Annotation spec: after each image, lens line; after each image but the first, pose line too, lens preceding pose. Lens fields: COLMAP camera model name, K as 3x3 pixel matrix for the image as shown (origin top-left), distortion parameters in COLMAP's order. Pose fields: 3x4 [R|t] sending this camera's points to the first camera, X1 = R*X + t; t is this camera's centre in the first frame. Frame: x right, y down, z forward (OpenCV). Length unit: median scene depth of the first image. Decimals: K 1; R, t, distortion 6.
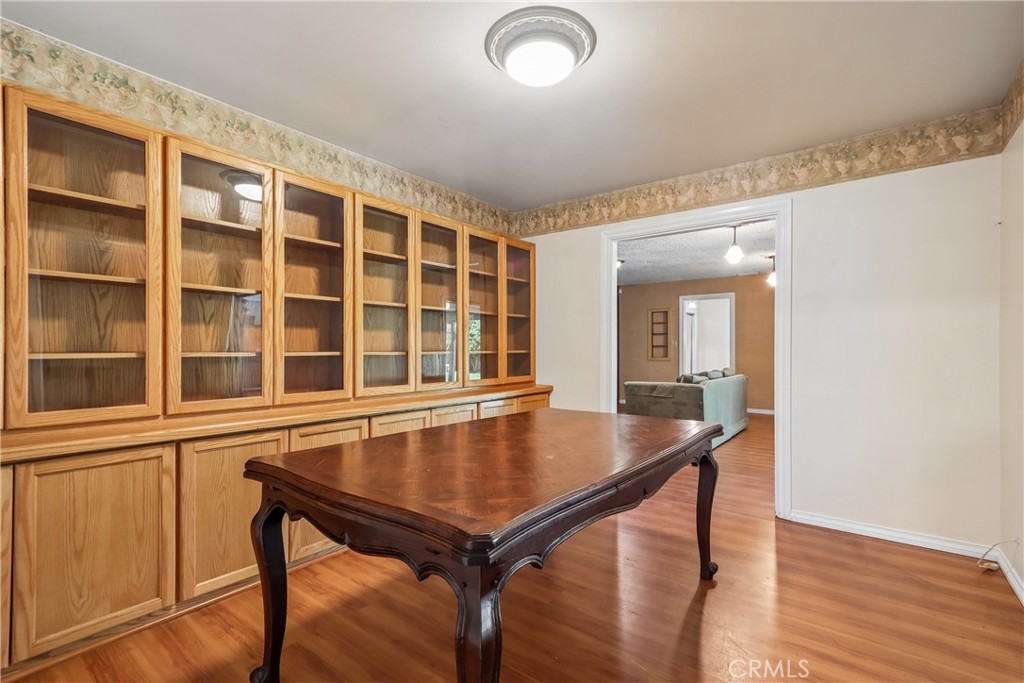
lens RADIAL K [[468.7, 0, 508.1], [0, 468.7, 348.0], [0, 0, 1]] dist [-0.001047, 0.004708]
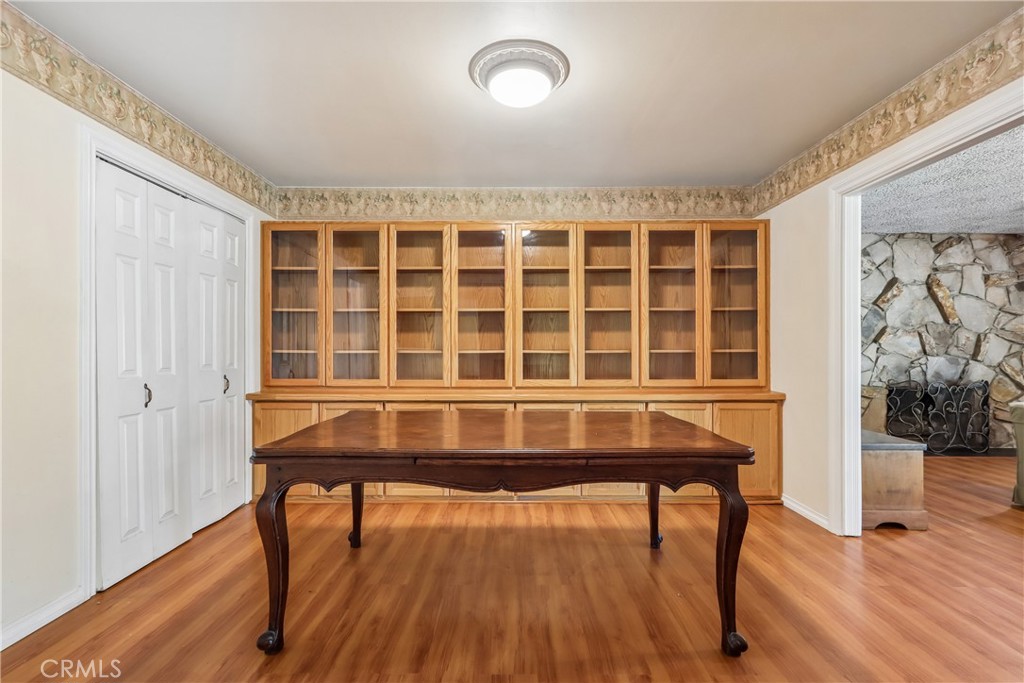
lens RADIAL K [[468.7, 0, 508.1], [0, 468.7, 348.0], [0, 0, 1]] dist [-0.001047, 0.004708]
pose [[0.612269, -0.004166, -0.790638, 0.501327], [0.001812, 0.999991, -0.003866, 0.005526], [0.790647, 0.000934, 0.612271, 0.165969]]
